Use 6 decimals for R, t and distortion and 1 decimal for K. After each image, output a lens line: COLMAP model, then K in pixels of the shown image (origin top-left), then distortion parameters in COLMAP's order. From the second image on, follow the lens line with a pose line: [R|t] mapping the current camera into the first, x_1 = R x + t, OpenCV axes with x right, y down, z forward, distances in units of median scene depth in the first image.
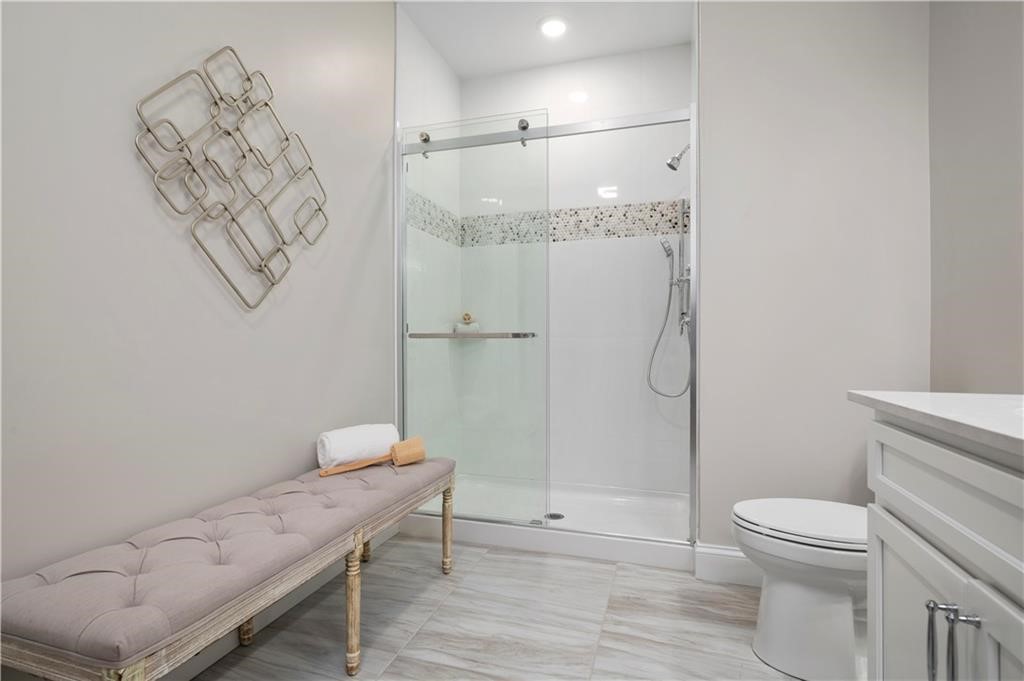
lens RADIAL K [[514.7, 0, 508.2], [0, 514.7, 336.2], [0, 0, 1]] dist [-0.001931, -0.000741]
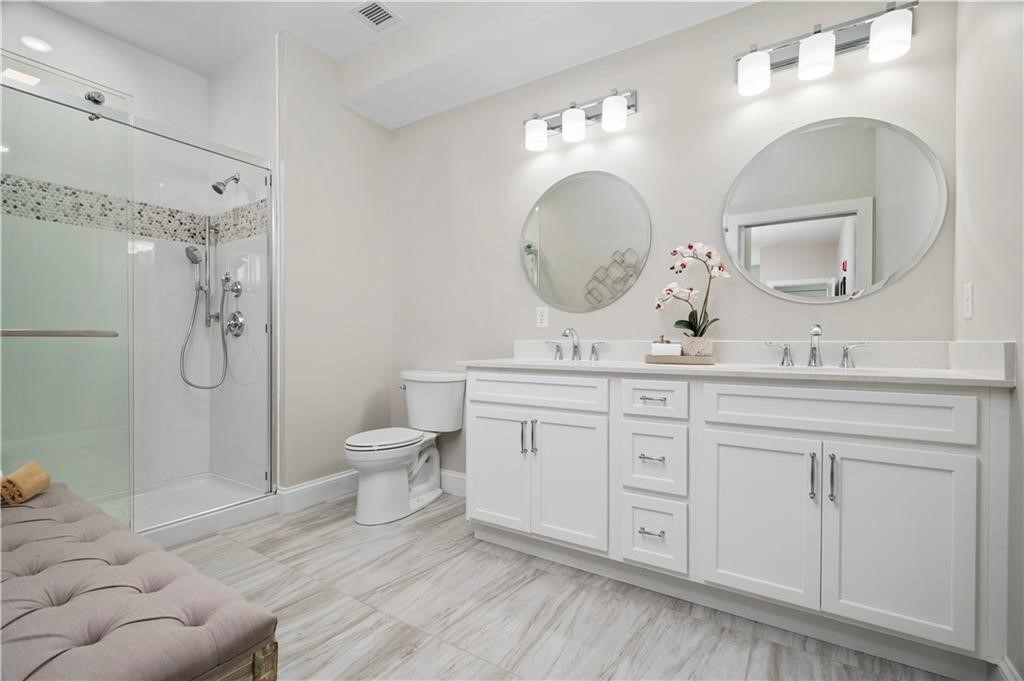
lens RADIAL K [[456.6, 0, 512.0], [0, 456.6, 340.5], [0, 0, 1]] dist [0.000168, -0.000156]
pose [[0.257114, 0.000789, 0.966381, -0.450677], [-0.009401, 0.999954, 0.001685, 0.002843], [-0.966335, -0.009518, 0.257110, 0.079904]]
